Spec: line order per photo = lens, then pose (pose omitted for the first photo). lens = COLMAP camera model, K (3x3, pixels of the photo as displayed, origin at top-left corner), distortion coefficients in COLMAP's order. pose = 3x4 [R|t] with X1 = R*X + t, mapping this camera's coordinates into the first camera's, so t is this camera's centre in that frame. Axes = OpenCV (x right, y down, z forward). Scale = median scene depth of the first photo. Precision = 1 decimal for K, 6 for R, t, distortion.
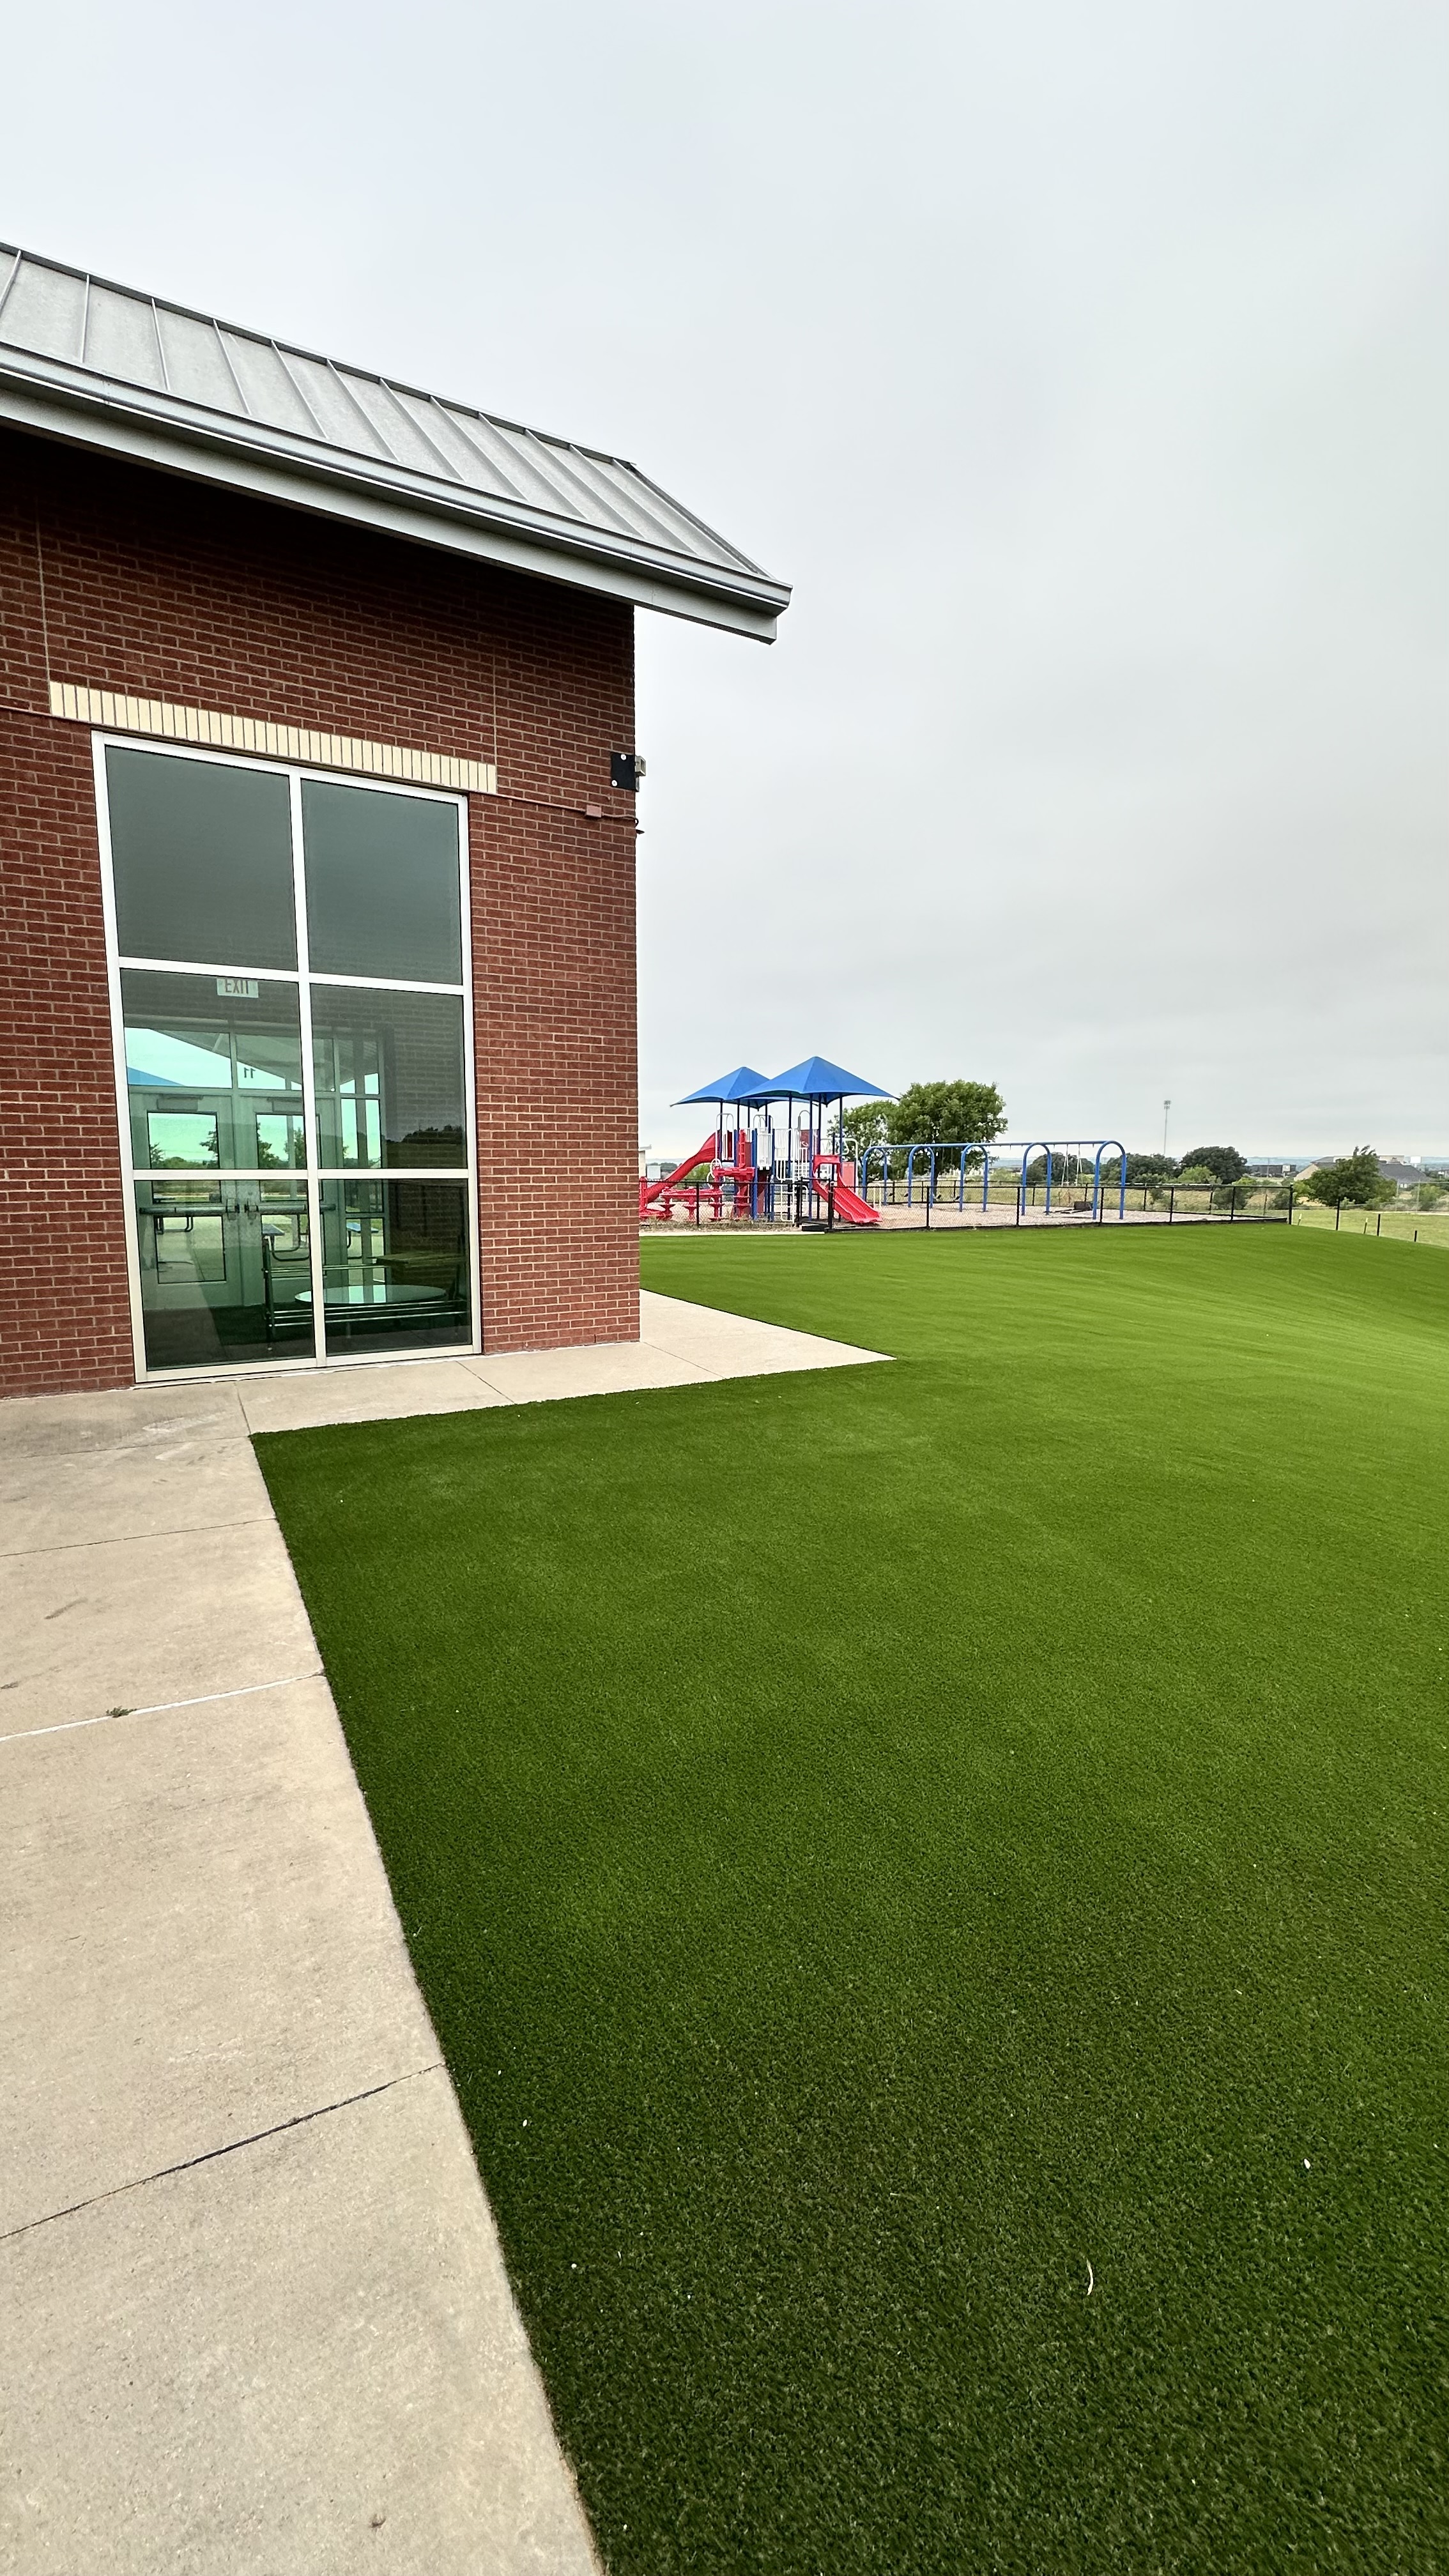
lens RADIAL K [[1001.7, 0, 724.5], [0, 1001.7, 1288.0], [0, 0, 1]] dist [-0.002892, -0.000286]
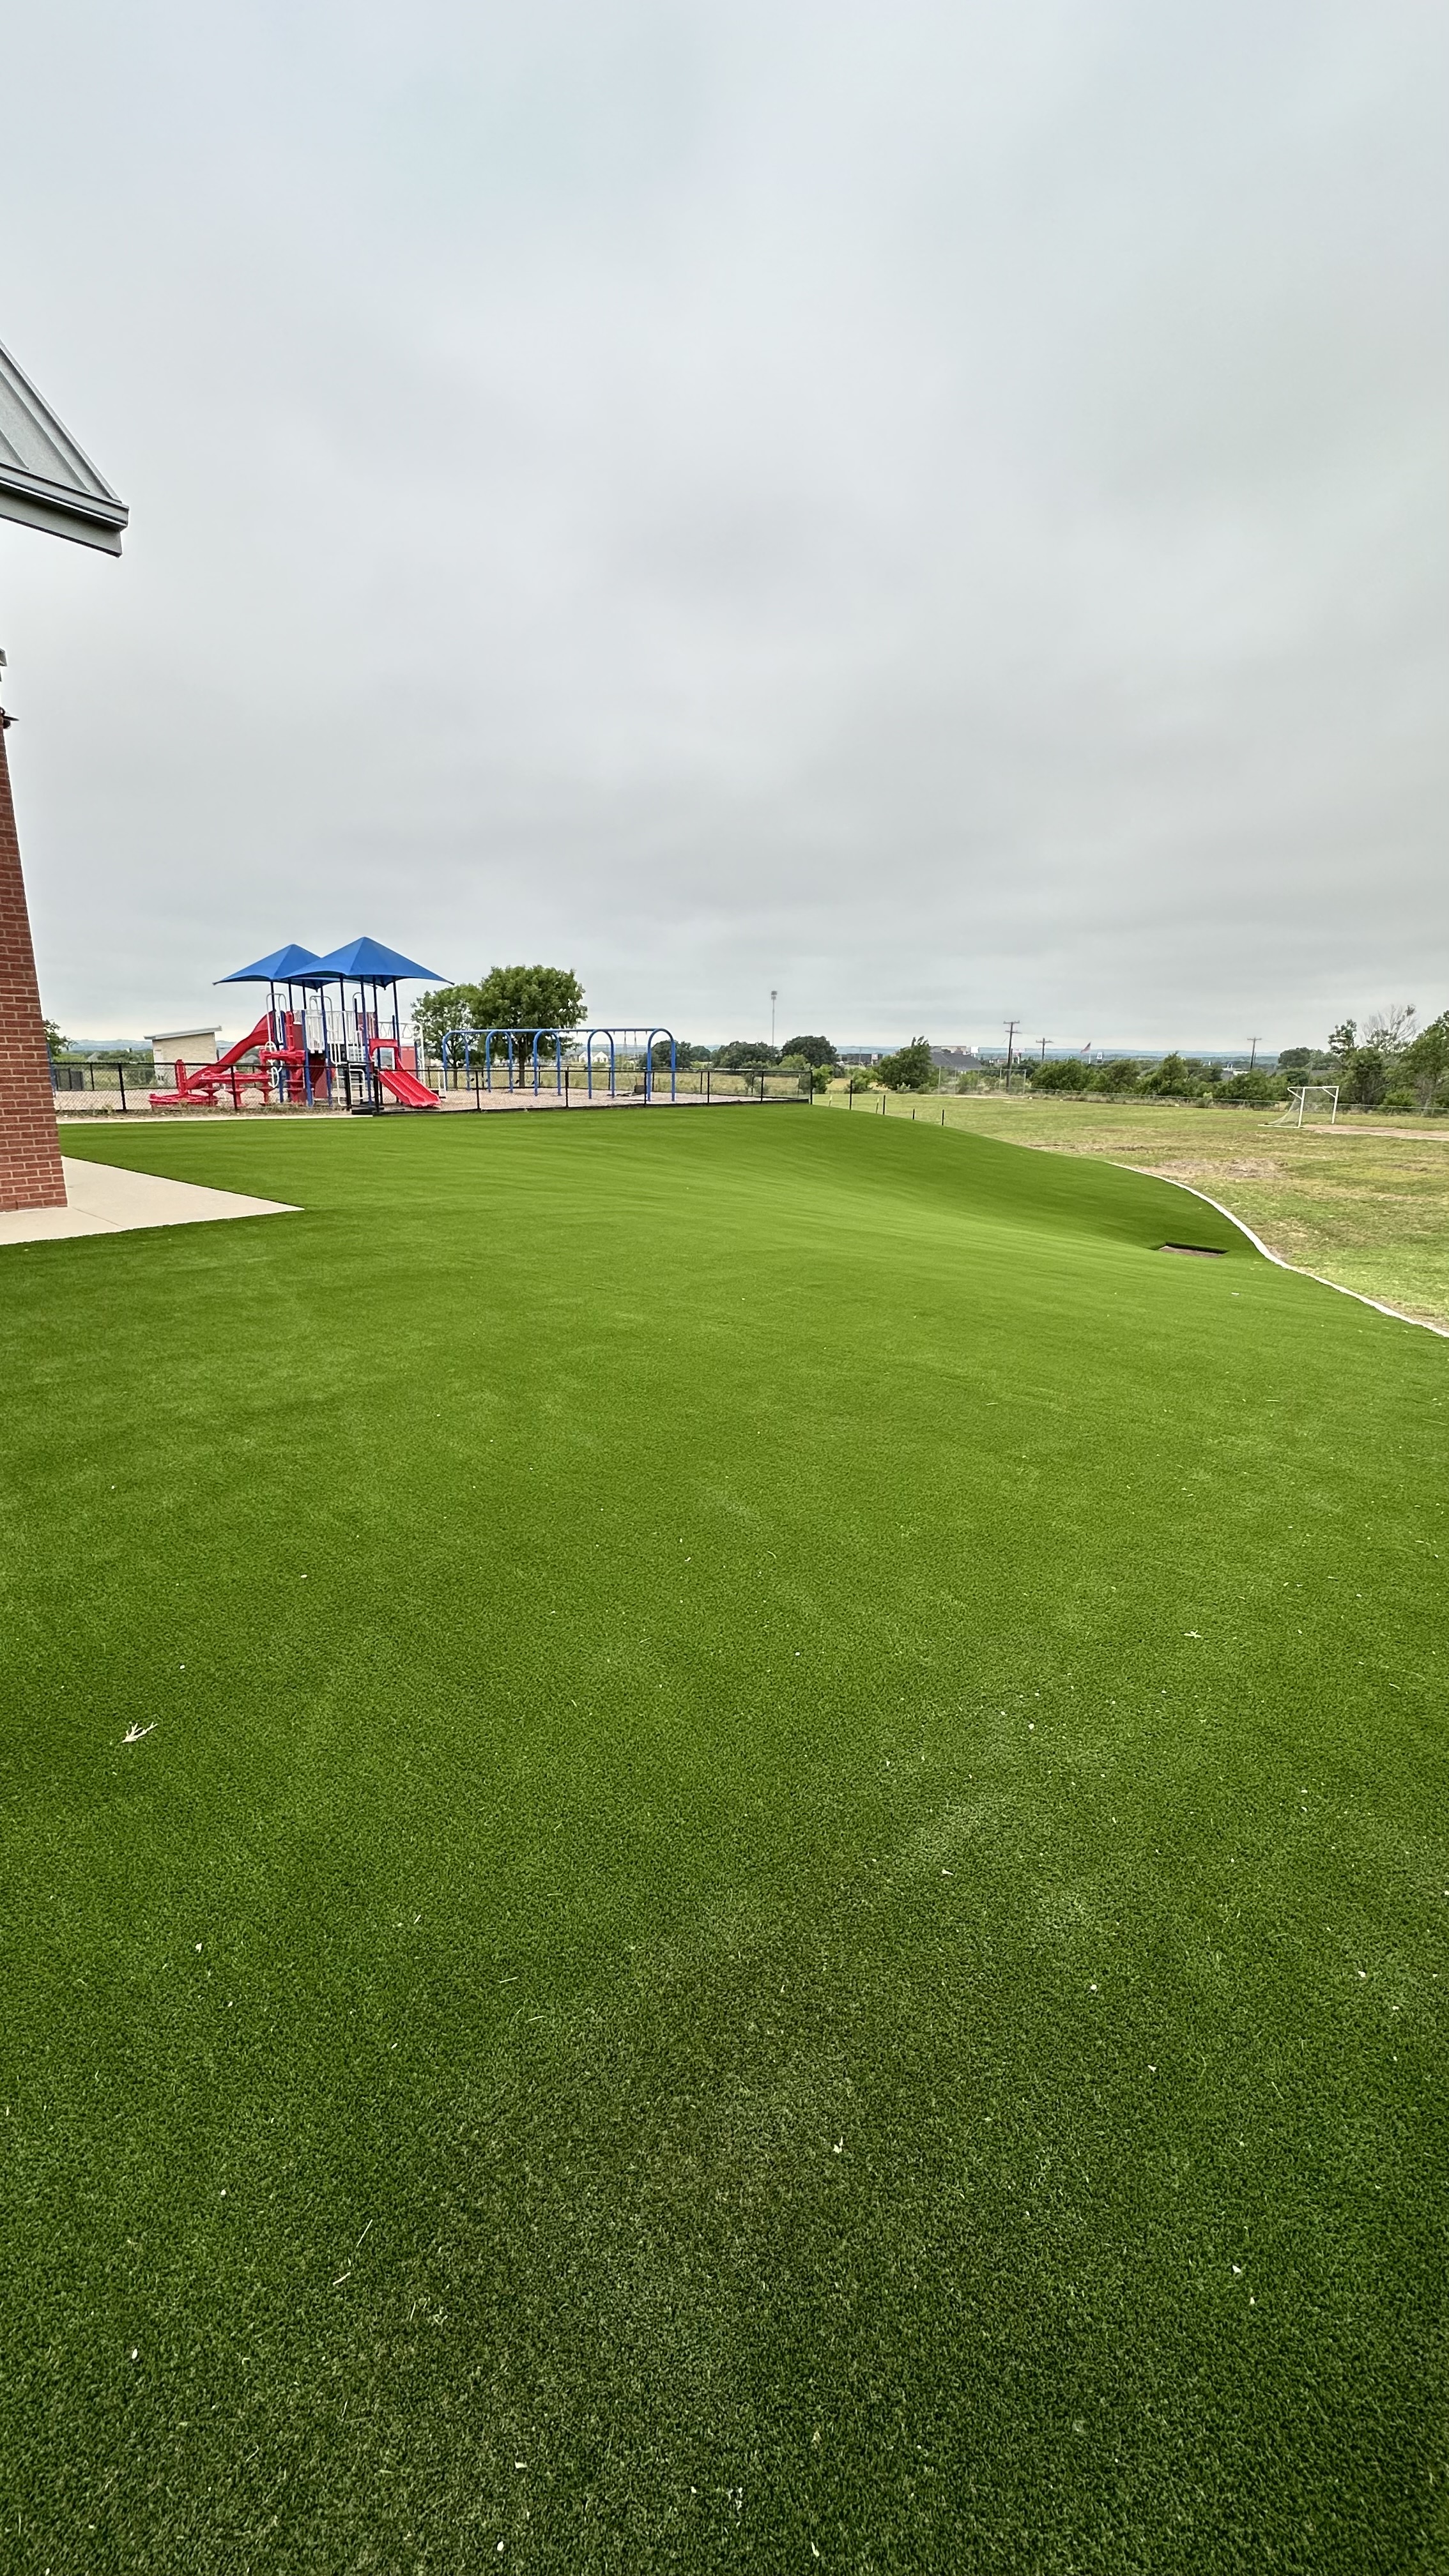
lens RADIAL K [[1018.6, 0, 724.5], [0, 1018.6, 1288.0], [0, 0, 1]] dist [-0.002419, -0.000243]
pose [[0.940771, -0.069463, 0.331851, 0.061611], [0.033950, 0.993168, 0.111646, 0.011864], [-0.337339, -0.093767, 0.936702, -0.084920]]
